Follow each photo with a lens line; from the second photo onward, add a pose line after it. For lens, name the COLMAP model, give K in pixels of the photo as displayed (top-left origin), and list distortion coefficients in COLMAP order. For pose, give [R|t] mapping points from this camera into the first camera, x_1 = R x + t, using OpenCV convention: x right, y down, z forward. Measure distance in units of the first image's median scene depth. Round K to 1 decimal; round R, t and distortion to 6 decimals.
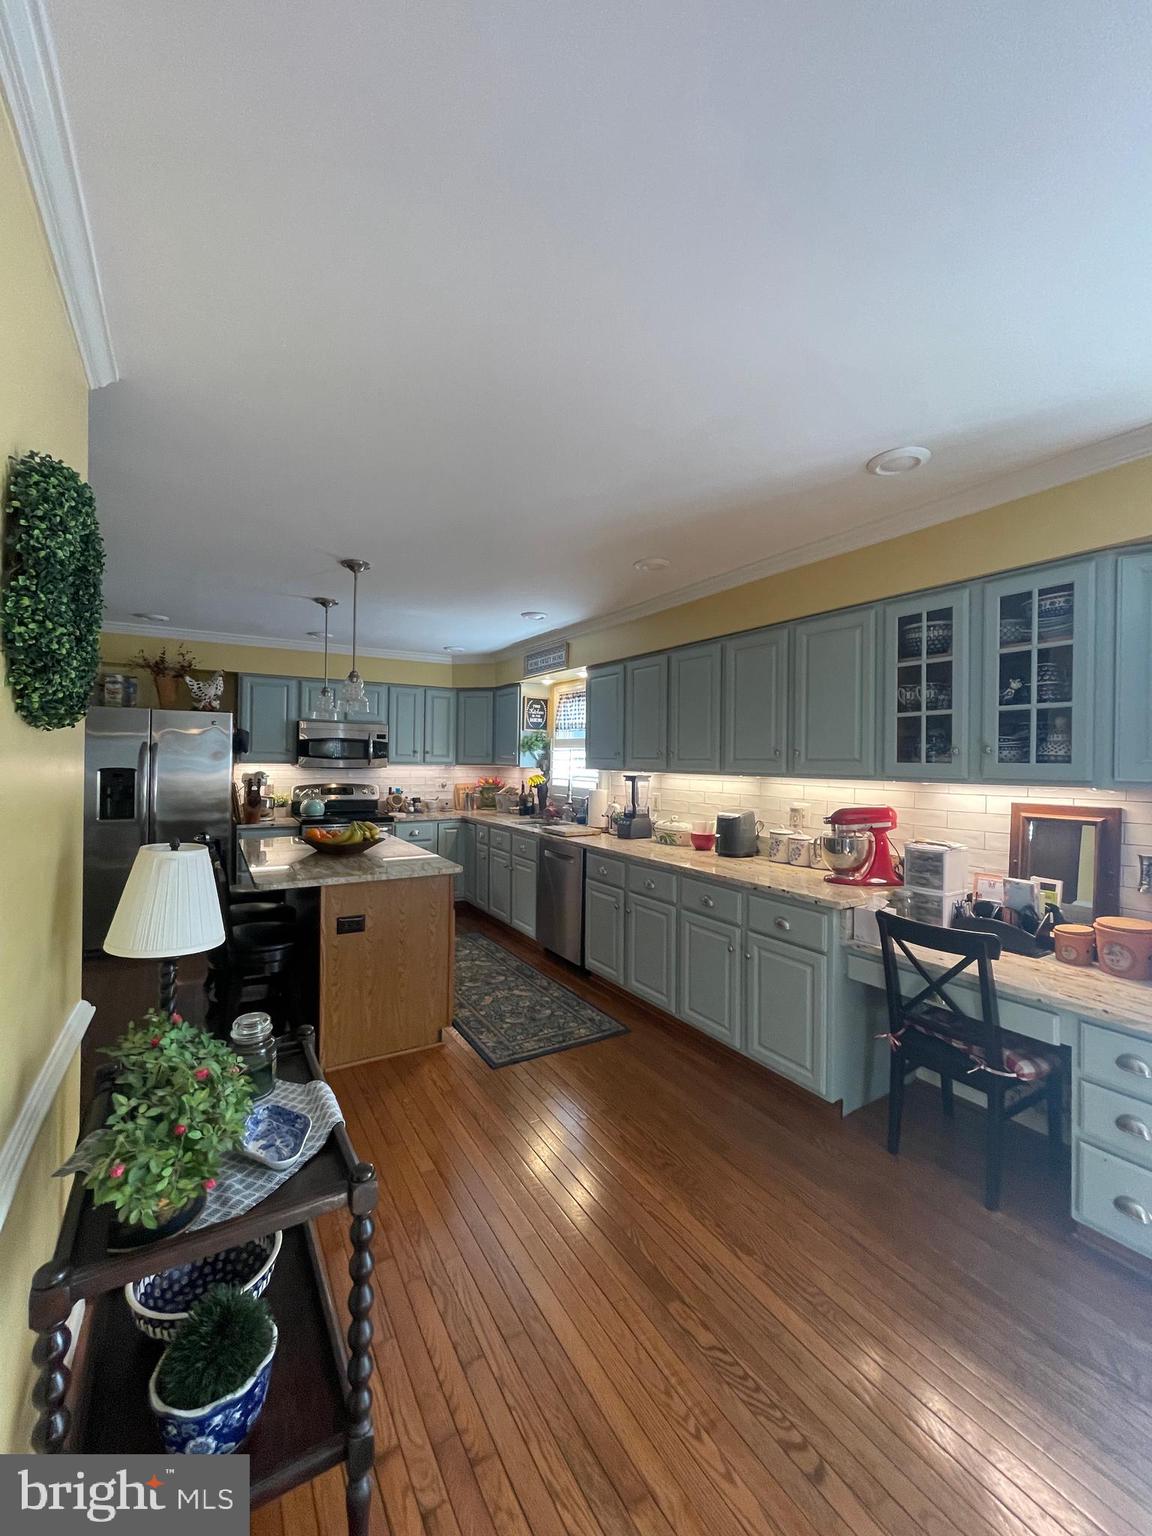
lens RADIAL K [[617.5, 0, 576.9], [0, 617.5, 760.1], [0, 0, 1]] dist [-0.007124, 0.001718]
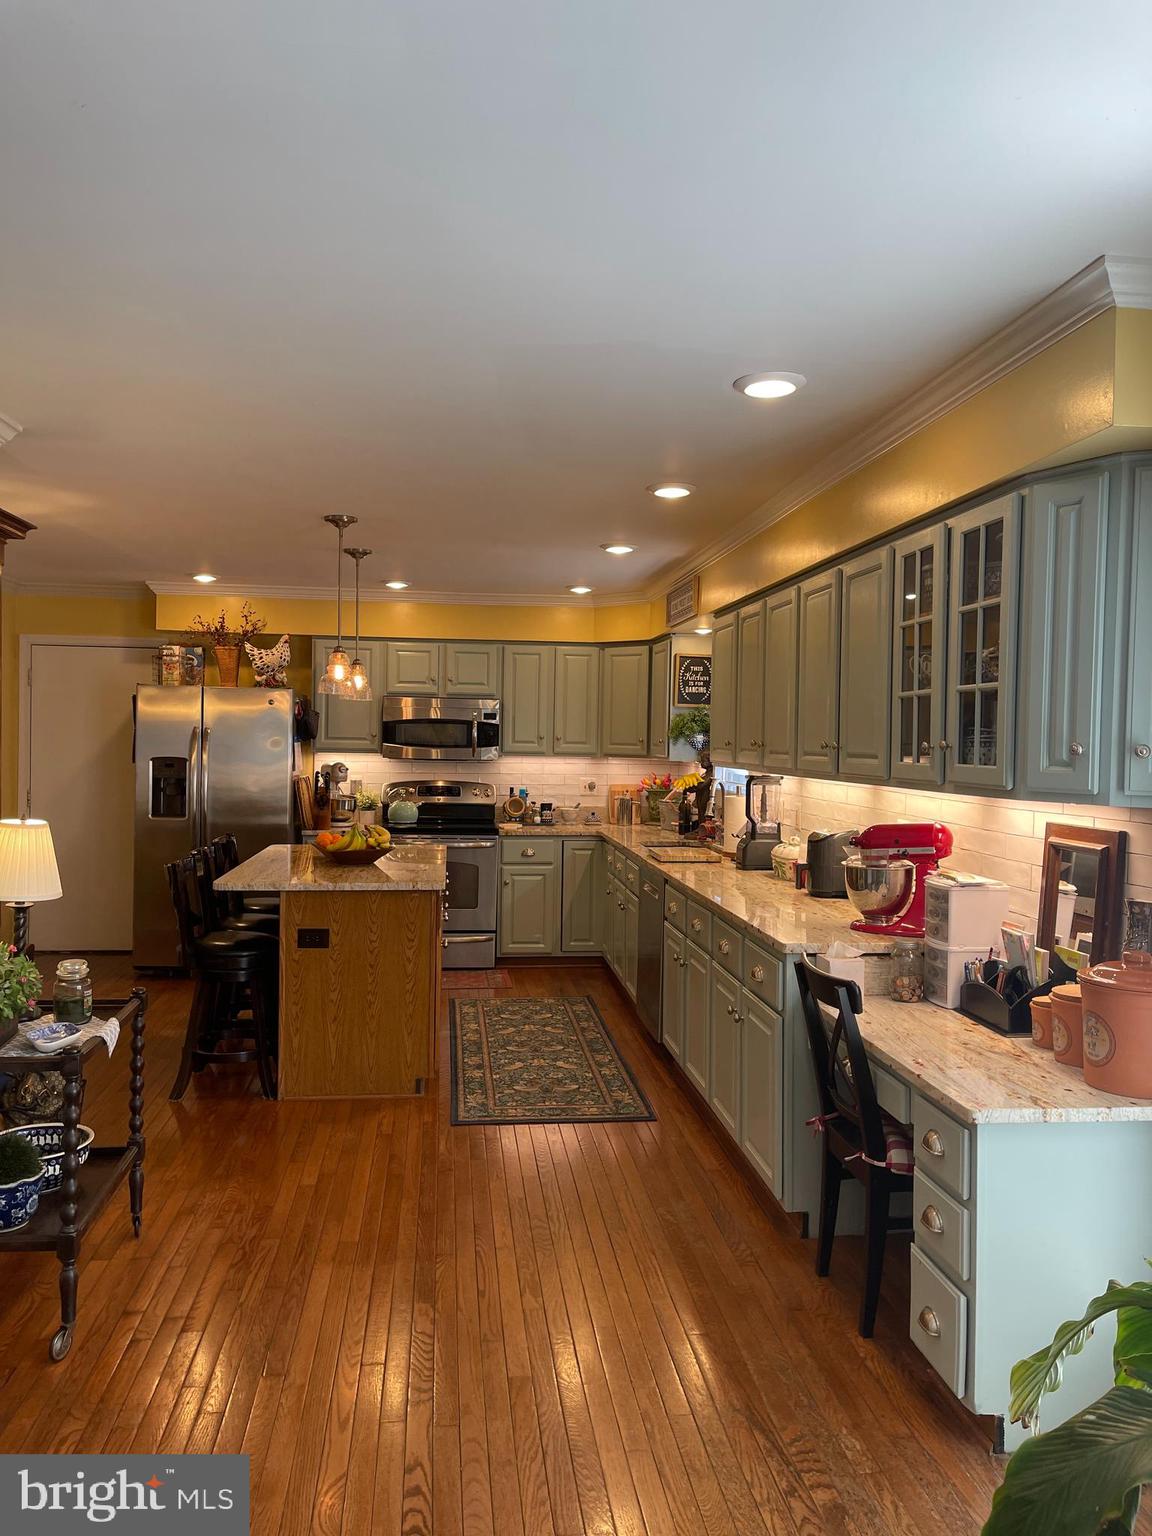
lens RADIAL K [[1152.5, 0, 574.6], [0, 1152.5, 762.0], [0, 0, 1]] dist [0.073941, -0.105647]
pose [[0.907249, 0.012113, -0.420418, 0.747615], [-0.006189, 0.999861, 0.015452, -0.013715], [0.420547, -0.011417, 0.907199, -0.382293]]
